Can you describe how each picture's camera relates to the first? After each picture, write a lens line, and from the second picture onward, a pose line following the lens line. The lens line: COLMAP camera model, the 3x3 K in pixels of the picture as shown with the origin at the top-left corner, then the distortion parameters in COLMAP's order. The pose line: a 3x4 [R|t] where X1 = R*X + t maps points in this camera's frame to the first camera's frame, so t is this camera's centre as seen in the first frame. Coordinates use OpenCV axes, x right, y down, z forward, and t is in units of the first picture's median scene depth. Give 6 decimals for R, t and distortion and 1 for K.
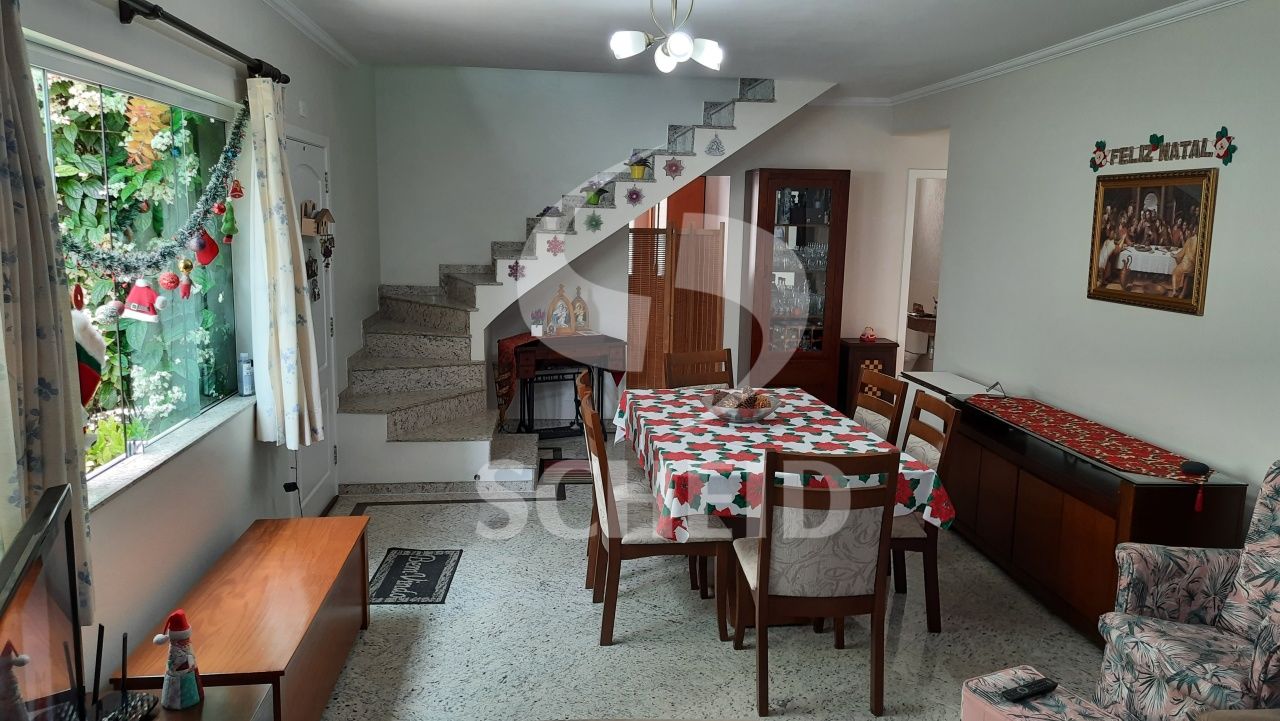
lens RADIAL K [[921.2, 0, 639.6], [0, 921.2, 360.4], [0, 0, 1]] dist [0.067334, -0.055863]
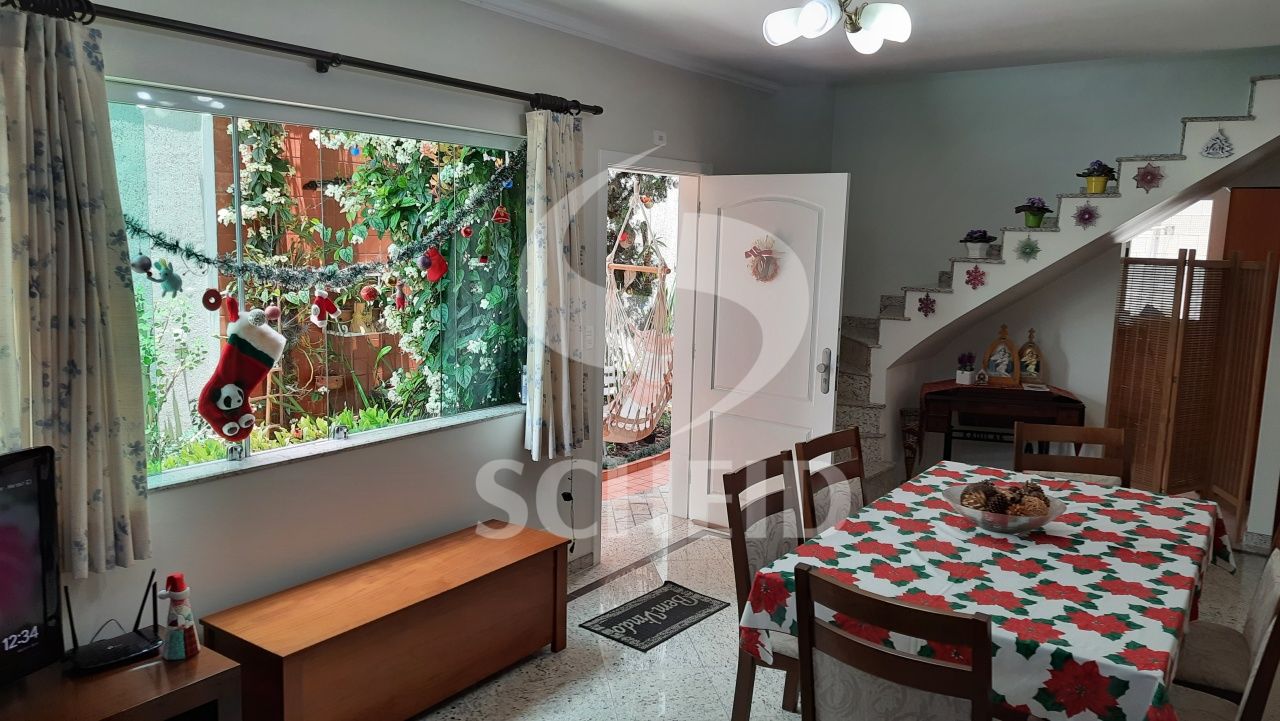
lens RADIAL K [[921.2, 0, 634.8], [0, 921.2, 358.7], [0, 0, 1]] dist [0.067334, -0.055863]
pose [[0.744668, 0.090519, -0.661268, 0.239910], [-0.112262, 0.993632, 0.009595, -0.025194], [0.657926, 0.067090, 0.750088, 0.176765]]
